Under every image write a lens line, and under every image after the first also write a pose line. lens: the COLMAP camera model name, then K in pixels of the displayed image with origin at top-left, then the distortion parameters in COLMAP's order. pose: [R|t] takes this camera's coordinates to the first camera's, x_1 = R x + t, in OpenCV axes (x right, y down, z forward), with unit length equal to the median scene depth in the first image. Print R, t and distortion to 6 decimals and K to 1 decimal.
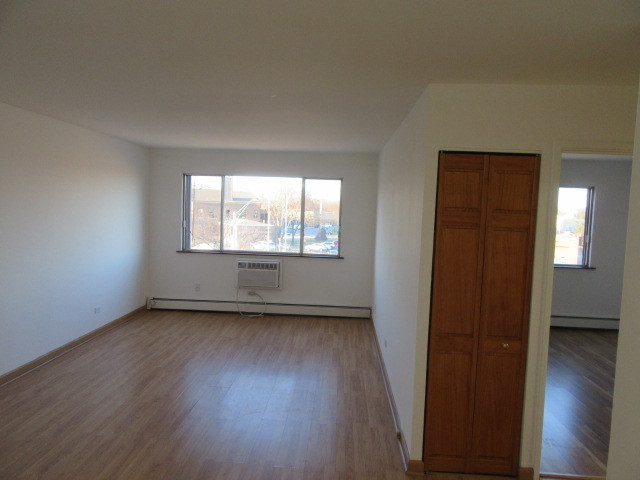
lens RADIAL K [[476.4, 0, 319.4], [0, 476.4, 236.5], [0, 0, 1]] dist [0.009874, -0.003549]
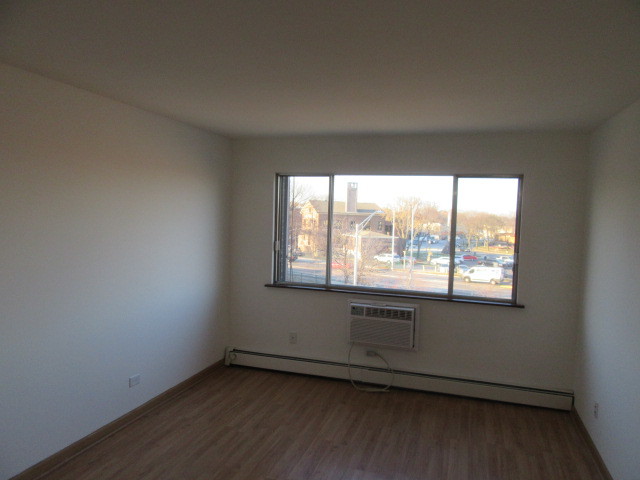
lens RADIAL K [[476.4, 0, 323.8], [0, 476.4, 239.1], [0, 0, 1]] dist [0.009874, -0.003549]
pose [[0.968770, 0.011097, -0.247712, -0.045206], [-0.015607, 0.999746, -0.016249, -0.026283], [0.247469, 0.019607, 0.968697, 0.347490]]
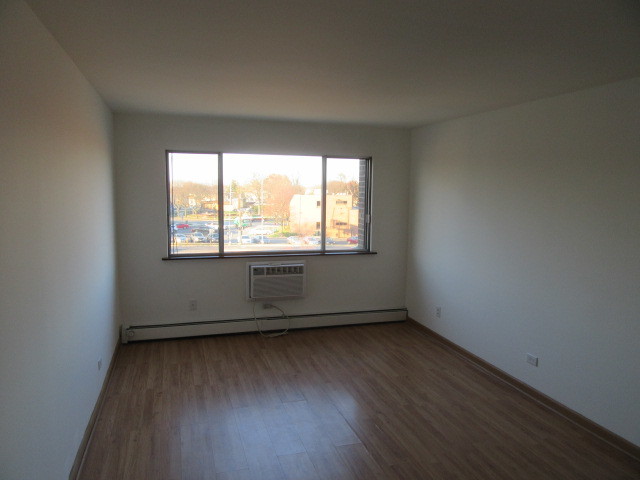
lens RADIAL K [[476.4, 0, 318.1], [0, 476.4, 234.1], [0, 0, 1]] dist [0.009874, -0.003549]
pose [[0.940533, -0.052448, 0.335630, -0.321229], [0.039530, 0.998195, 0.045212, -0.029809], [-0.337396, -0.029256, 0.940908, 0.245890]]
